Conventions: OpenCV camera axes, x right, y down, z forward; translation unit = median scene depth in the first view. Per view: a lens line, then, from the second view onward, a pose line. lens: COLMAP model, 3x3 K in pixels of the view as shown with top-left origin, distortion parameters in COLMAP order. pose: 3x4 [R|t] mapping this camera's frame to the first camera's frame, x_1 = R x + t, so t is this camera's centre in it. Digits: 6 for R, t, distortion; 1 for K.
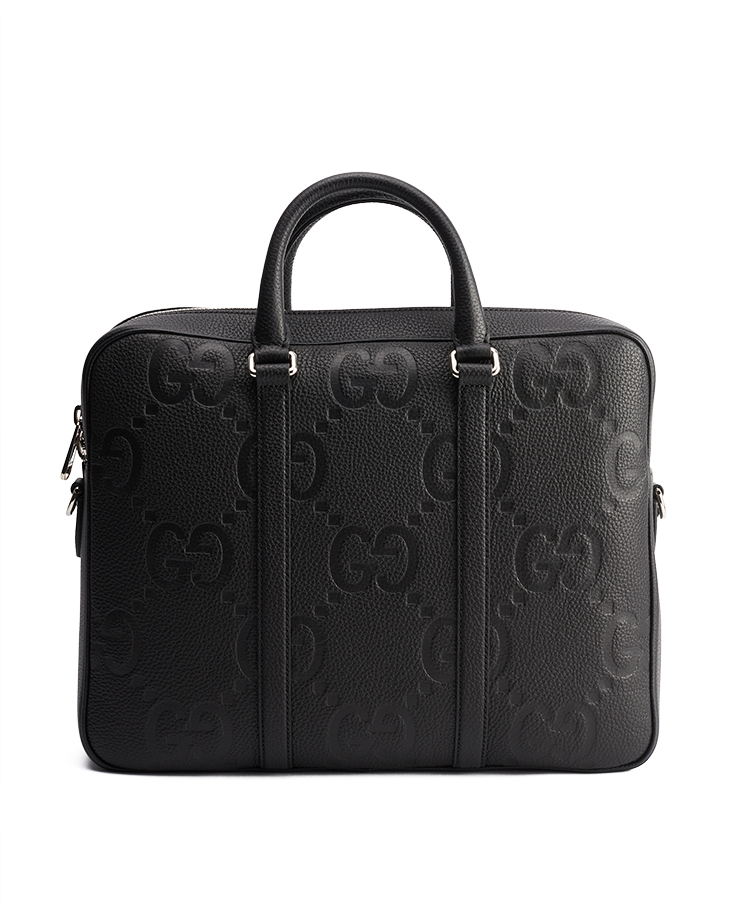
lens RADIAL K [[1863.9, 0, 368.6], [0, 1863.9, 373.5], [0, 0, 1]] dist [-0.030460, -0.037456]
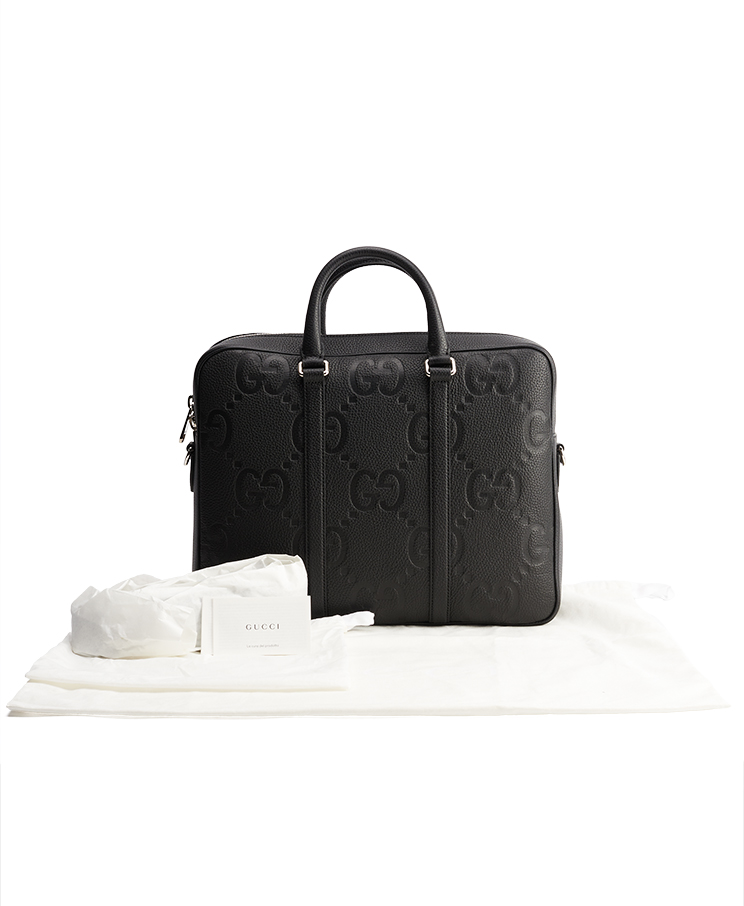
lens RADIAL K [[2025.2, 0, 372.0], [0, 2025.2, 453.0], [0, 0, 1]] dist [-0.009538, -0.062230]
pose [[0.999506, -0.004919, -0.031039, 0.051795], [0.005984, 0.999393, 0.034331, 0.007950], [0.030851, -0.034500, 0.998928, -0.730229]]
